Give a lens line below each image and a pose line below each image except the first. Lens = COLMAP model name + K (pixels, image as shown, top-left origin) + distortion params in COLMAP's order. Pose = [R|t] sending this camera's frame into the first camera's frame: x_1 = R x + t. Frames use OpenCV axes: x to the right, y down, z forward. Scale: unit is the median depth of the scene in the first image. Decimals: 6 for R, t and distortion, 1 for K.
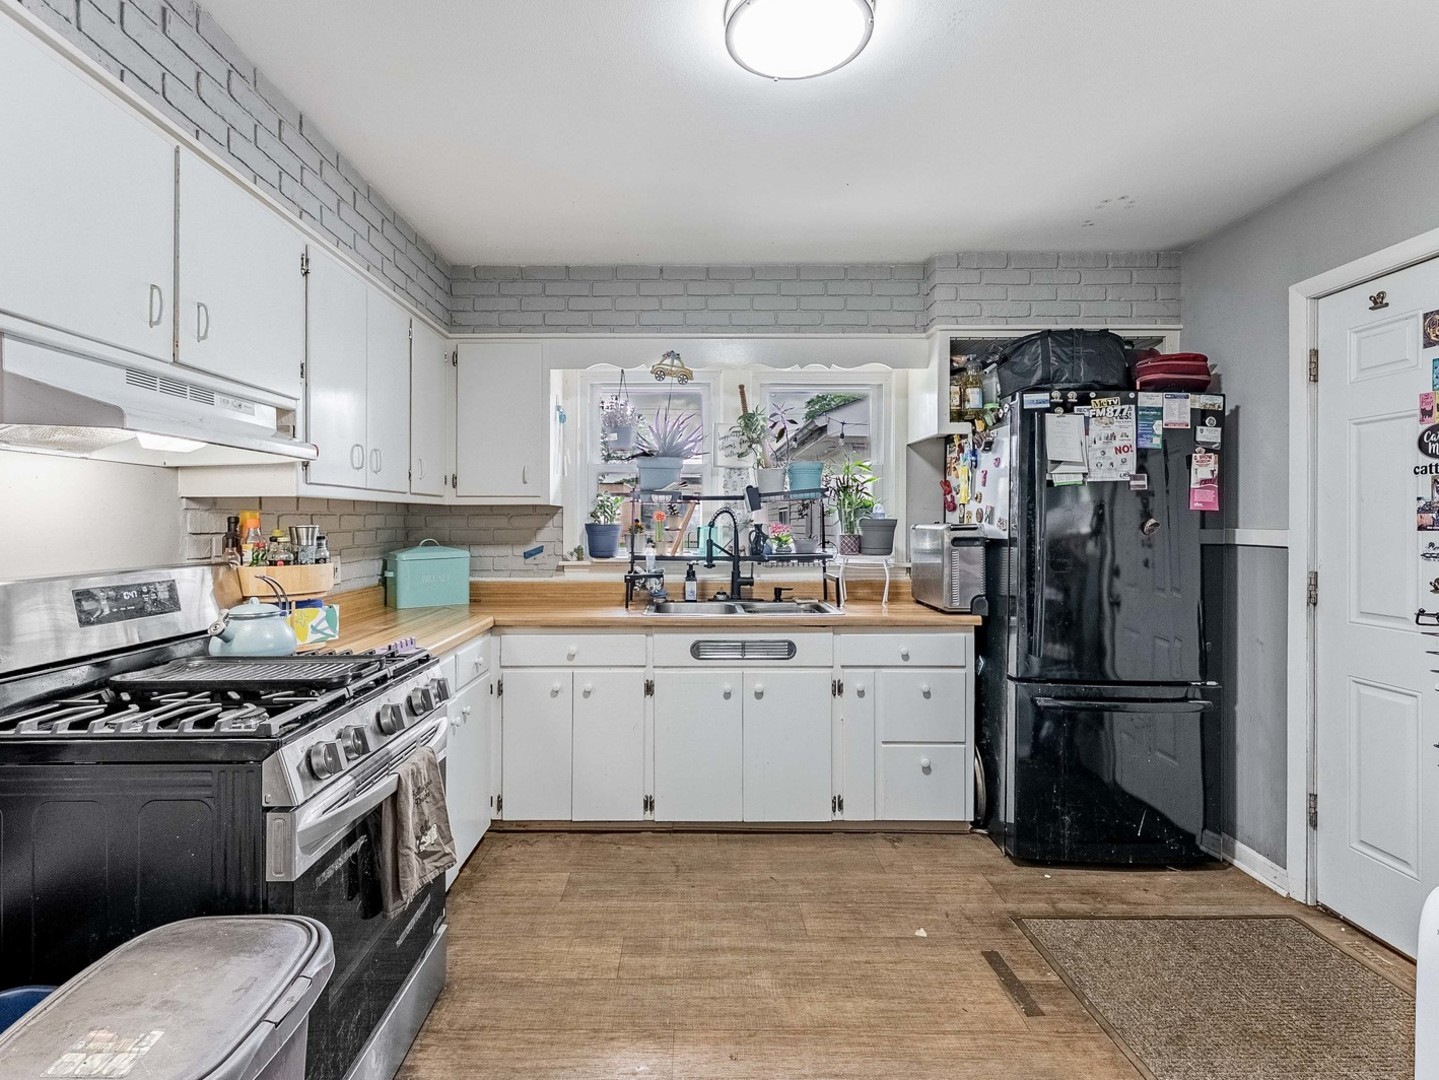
lens RADIAL K [[687.3, 0, 718.9], [0, 687.3, 525.2], [0, 0, 1]] dist [0.014950, -0.000009]
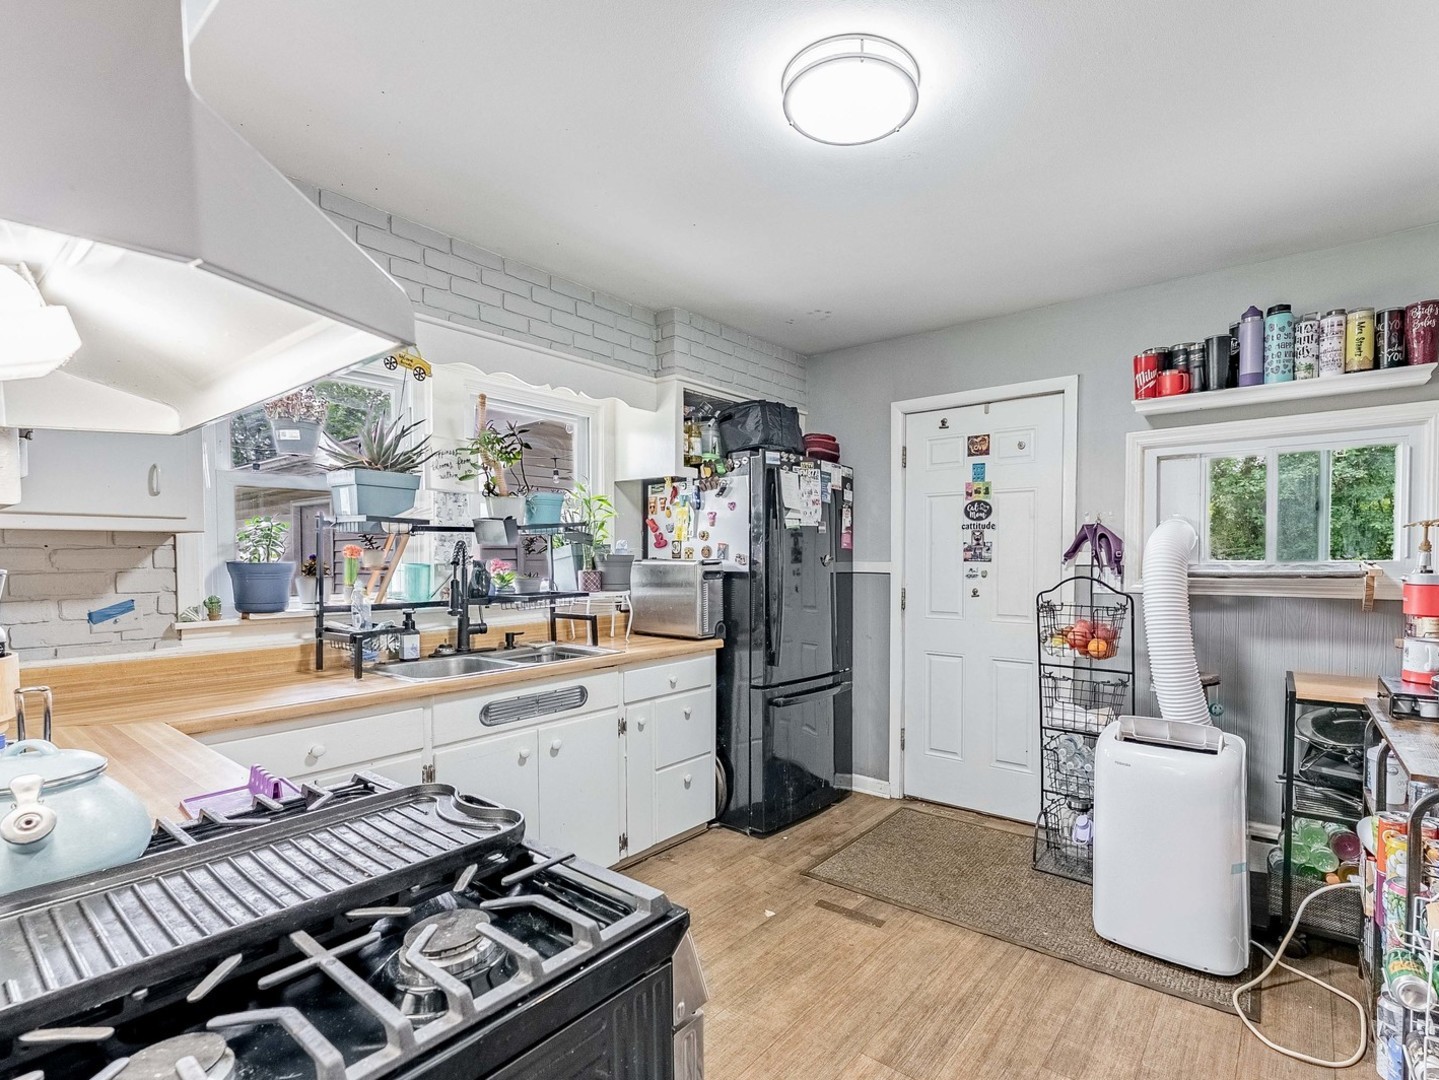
lens RADIAL K [[687.3, 0, 757.7], [0, 687.3, 579.7], [0, 0, 1]] dist [0.014950, -0.000009]
pose [[0.624114, -0.028926, 0.780798, -0.468868], [0.006784, 0.999477, 0.031605, -0.003407], [-0.781304, -0.014428, 0.623984, 0.236747]]
